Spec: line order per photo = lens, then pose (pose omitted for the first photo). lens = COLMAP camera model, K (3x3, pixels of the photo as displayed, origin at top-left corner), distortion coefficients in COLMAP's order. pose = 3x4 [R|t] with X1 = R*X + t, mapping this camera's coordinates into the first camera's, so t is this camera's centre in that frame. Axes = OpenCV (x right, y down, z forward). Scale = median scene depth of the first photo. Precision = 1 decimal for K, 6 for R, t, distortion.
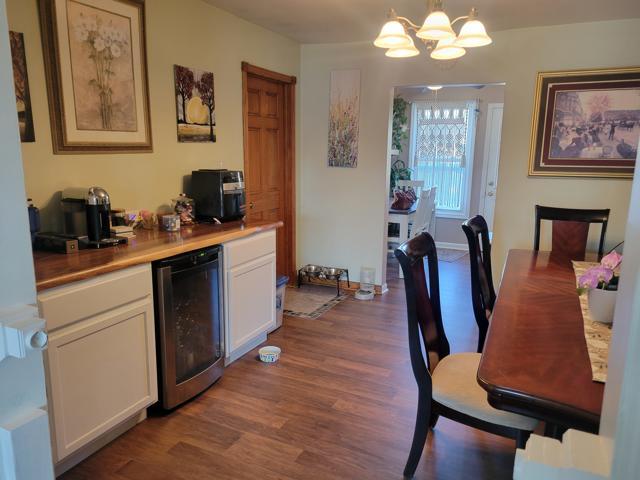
lens RADIAL K [[474.5, 0, 332.4], [0, 474.5, 241.0], [0, 0, 1]] dist [0.043544, -0.026727]
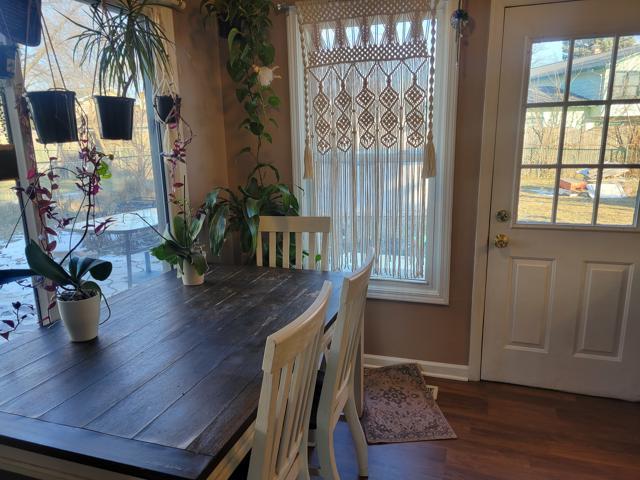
lens RADIAL K [[474.5, 0, 320.2], [0, 474.5, 242.0], [0, 0, 1]] dist [0.043544, -0.026727]
pose [[0.992612, -0.065425, 0.102179, 0.252124], [0.062122, 0.997448, 0.035184, -0.208251], [-0.104221, -0.028576, 0.994144, 1.086832]]
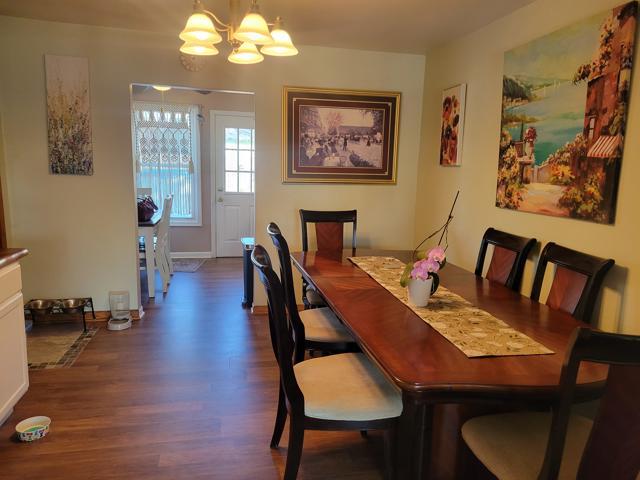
lens RADIAL K [[474.5, 0, 333.8], [0, 474.5, 242.8], [0, 0, 1]] dist [0.043544, -0.026727]
pose [[0.795647, -0.094999, 0.598264, -0.153472], [0.097887, 0.994810, 0.027785, -0.021545], [-0.597799, 0.036455, 0.800817, 0.092394]]
